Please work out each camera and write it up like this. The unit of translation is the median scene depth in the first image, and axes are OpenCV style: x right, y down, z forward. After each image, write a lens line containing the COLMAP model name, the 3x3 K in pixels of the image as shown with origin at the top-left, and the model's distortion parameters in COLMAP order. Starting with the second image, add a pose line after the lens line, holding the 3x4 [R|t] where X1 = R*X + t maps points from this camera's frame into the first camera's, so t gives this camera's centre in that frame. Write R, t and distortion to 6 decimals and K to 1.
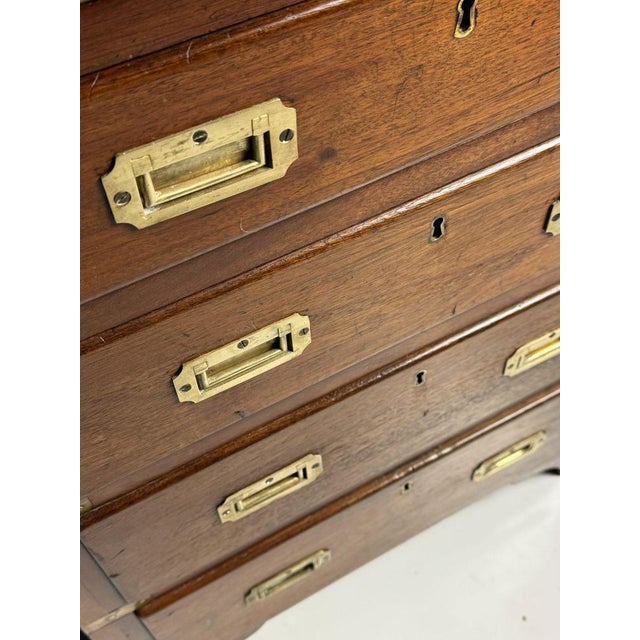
lens RADIAL K [[788.5, 0, 320.0], [0, 788.5, 320.0], [0, 0, 1]] dist [0.211396, -0.556262]
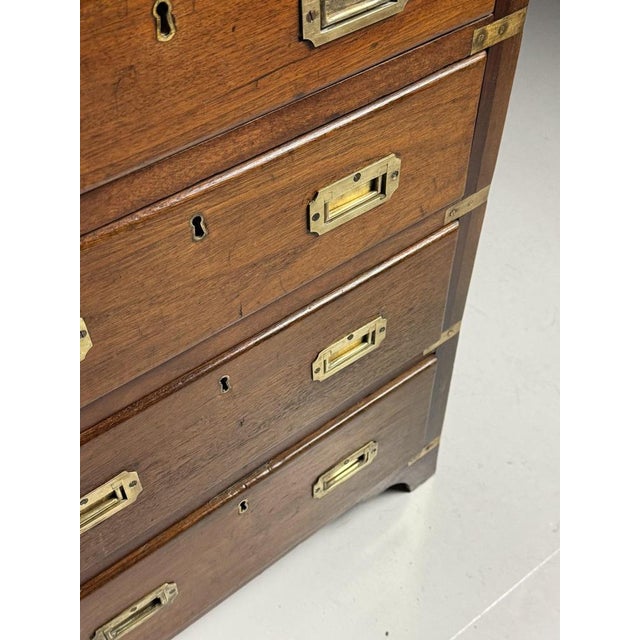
lens RADIAL K [[789.1, 0, 320.1], [0, 789.1, 329.5], [0, 0, 1]] dist [0.208279, -0.514332]
pose [[0.986108, -0.105522, 0.128281, 0.140361], [0.117783, 0.988762, -0.092070, 0.128534], [-0.117124, 0.105901, 0.987455, -0.078721]]
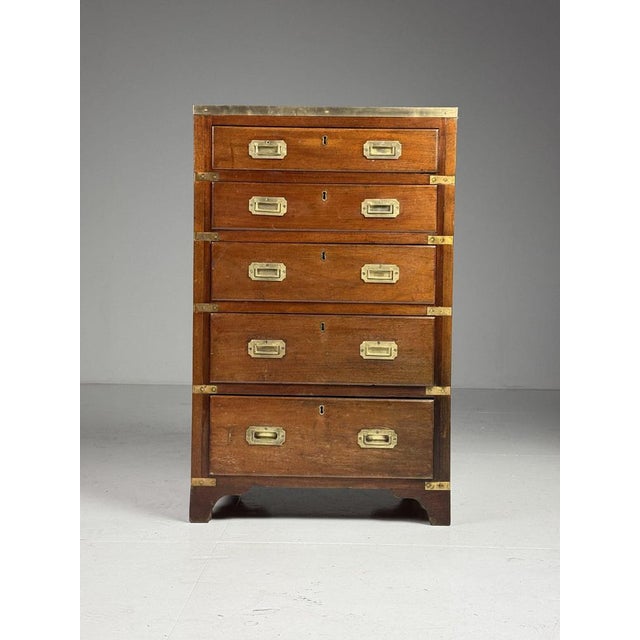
lens RADIAL K [[789.1, 0, 320.1], [0, 789.1, 329.5], [0, 0, 1]] dist [0.208279, -0.514332]
pose [[0.866513, 0.051668, -0.496473, 1.875308], [-0.424693, 0.598941, -0.678900, 2.479255], [0.262280, 0.799125, 0.540933, -0.752769]]
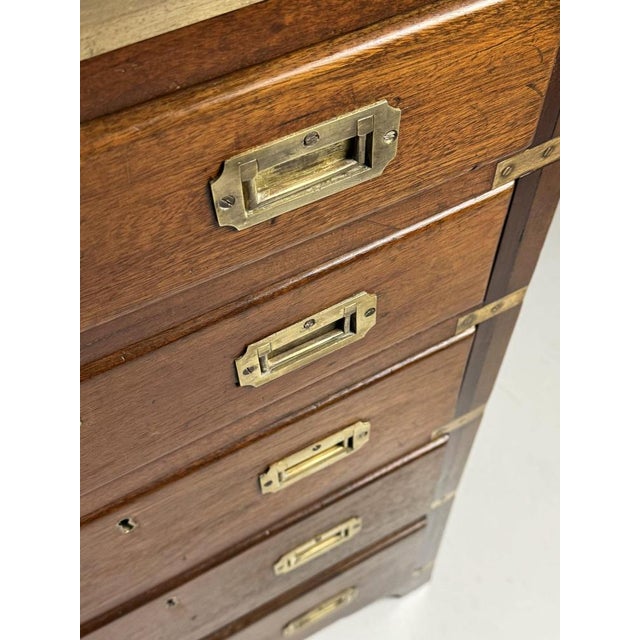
lens RADIAL K [[788.5, 0, 320.0], [0, 788.5, 320.0], [0, 0, 1]] dist [0.211396, -0.556262]
pose [[0.999790, 0.013465, 0.015429, 0.340879], [-0.013814, 0.999646, 0.022748, -0.367492], [-0.015117, -0.022956, 0.999622, -0.054252]]
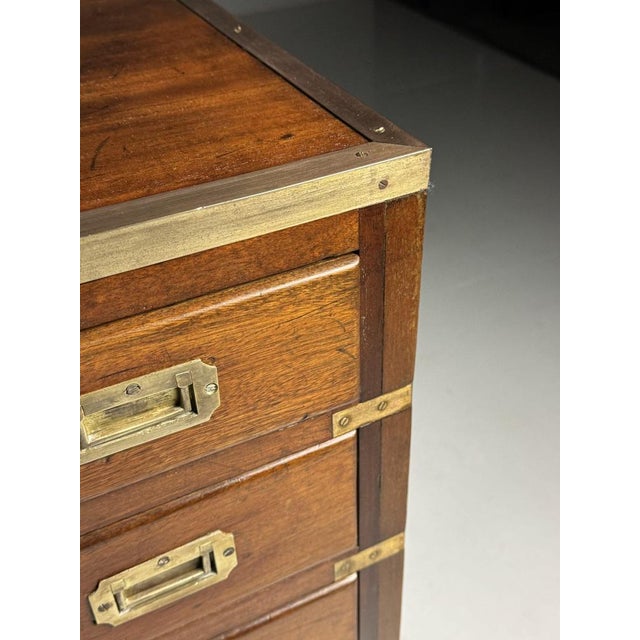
lens RADIAL K [[802.2, 0, 320.0], [0, 802.2, 320.0], [0, 0, 1]] dist [0.161606, -0.443472]
pose [[0.999529, 0.019957, -0.023296, 0.528931], [-0.026042, 0.953395, -0.300598, -0.333712], [0.016211, 0.301063, 0.953466, -0.168307]]
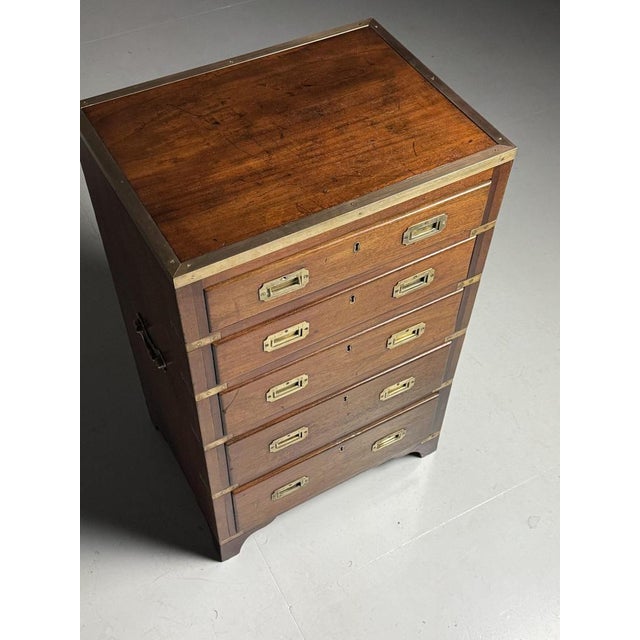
lens RADIAL K [[789.1, 0, 320.1], [0, 789.1, 329.5], [0, 0, 1]] dist [0.208279, -0.514332]
pose [[0.998520, 0.023190, 0.049198, -0.109780], [-0.020153, 0.997913, -0.061349, 0.005179], [-0.050518, 0.060267, 0.996903, -1.907603]]
